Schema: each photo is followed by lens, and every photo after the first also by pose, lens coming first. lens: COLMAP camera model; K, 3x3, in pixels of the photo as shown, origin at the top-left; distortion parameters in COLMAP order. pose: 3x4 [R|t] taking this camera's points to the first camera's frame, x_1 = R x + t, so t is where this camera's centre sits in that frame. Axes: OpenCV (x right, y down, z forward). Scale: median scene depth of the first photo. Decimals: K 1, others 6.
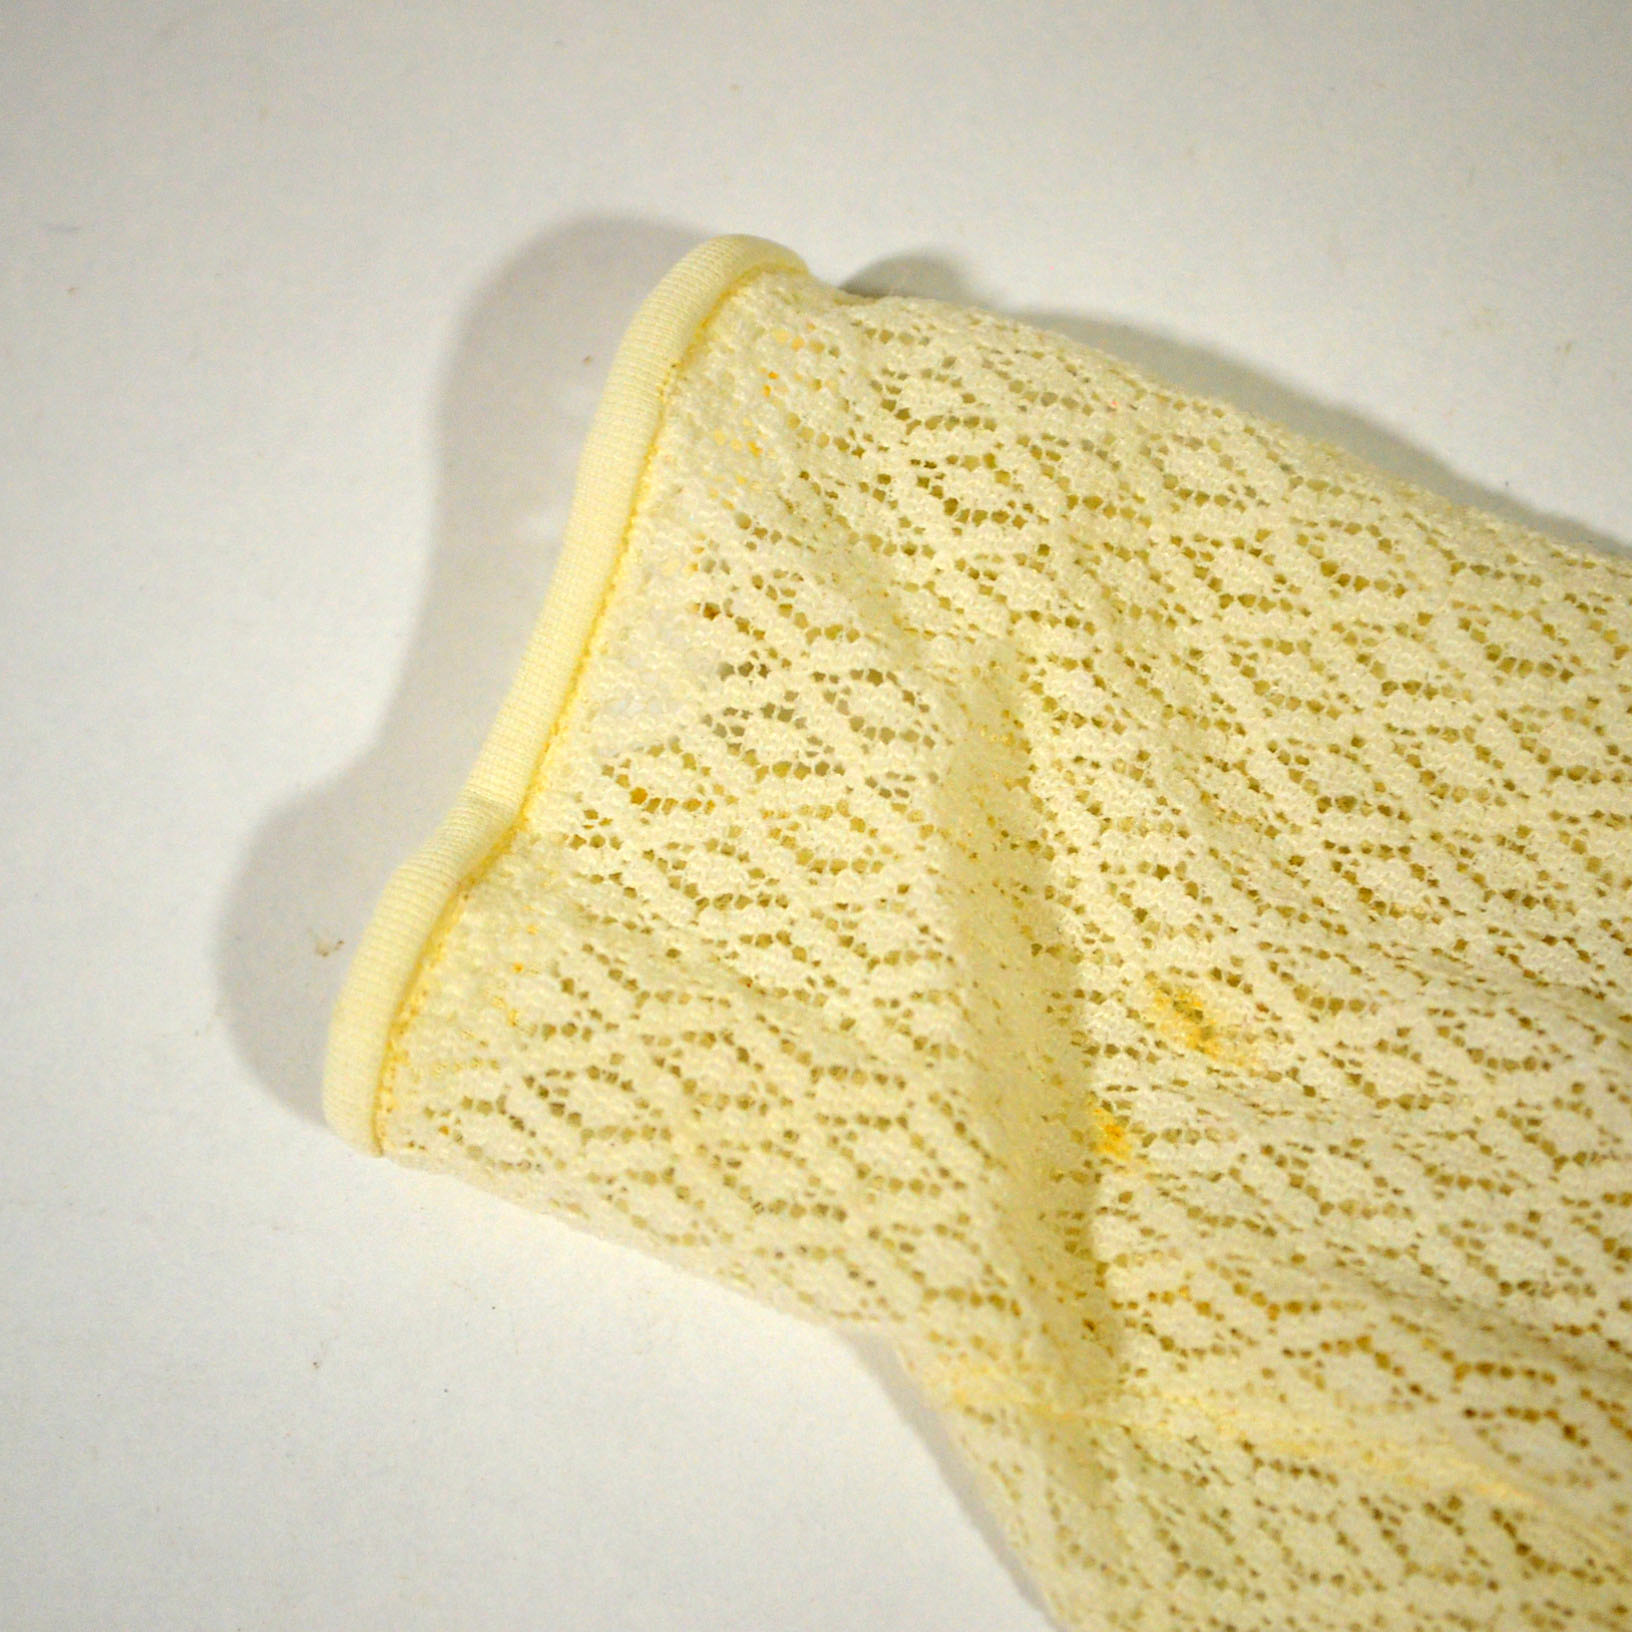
lens RADIAL K [[4312.9, 0, 815.5], [0, 4312.9, 816.2], [0, 0, 1]] dist [0.017835, 0.000000]
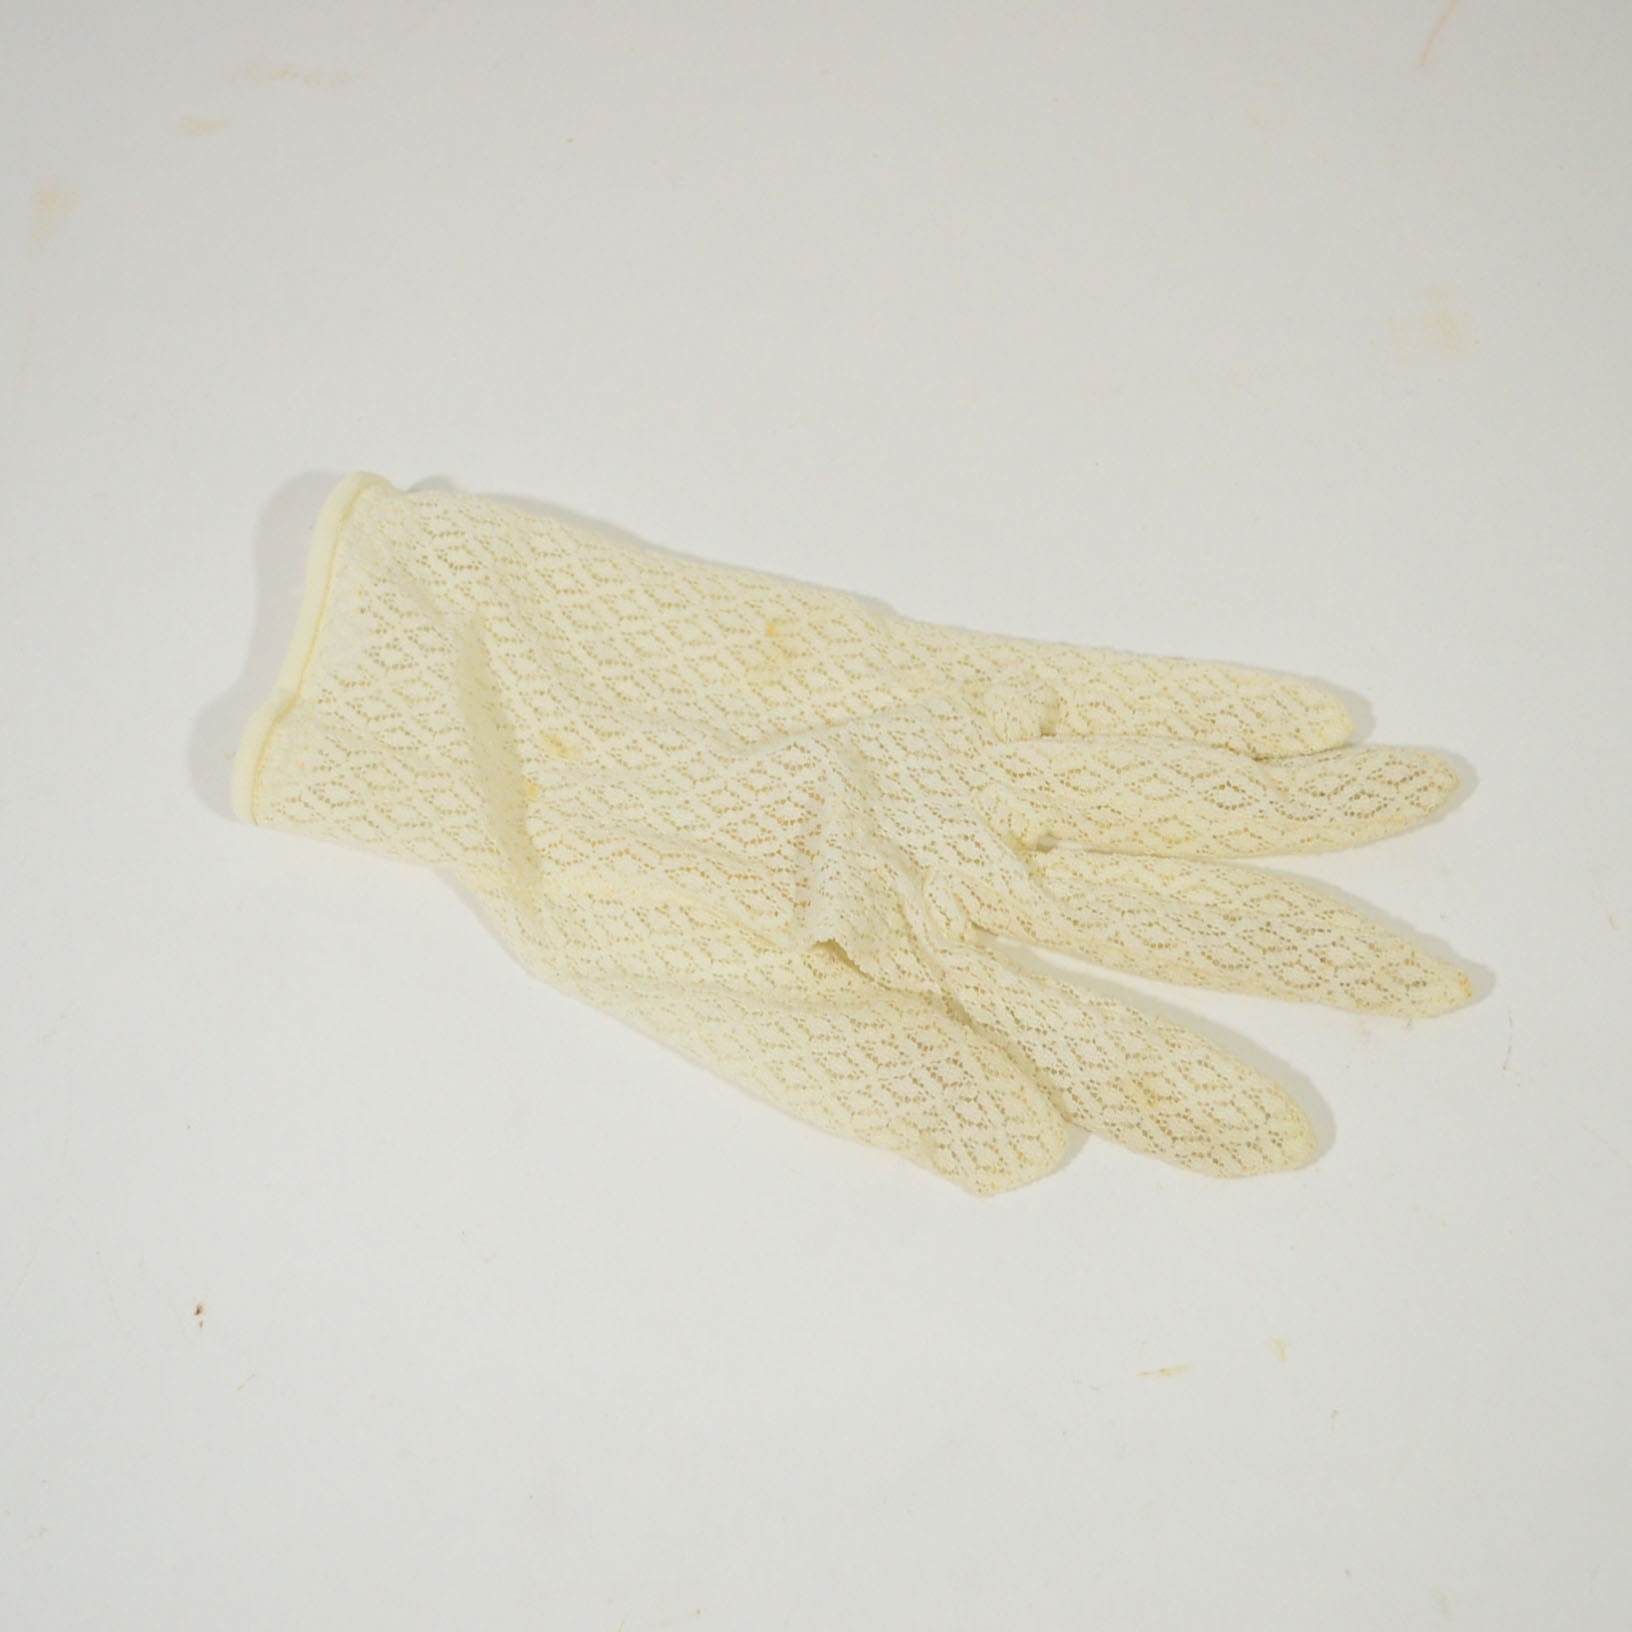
lens RADIAL K [[2365.3, 0, 817.4], [0, 2365.3, 815.5], [0, 0, 1]] dist [-0.038935, 0.000000]
pose [[0.987488, -0.096340, 0.124847, 0.059085], [0.098577, 0.995059, -0.011847, 0.124074], [-0.123089, 0.024006, 0.992105, -0.479673]]
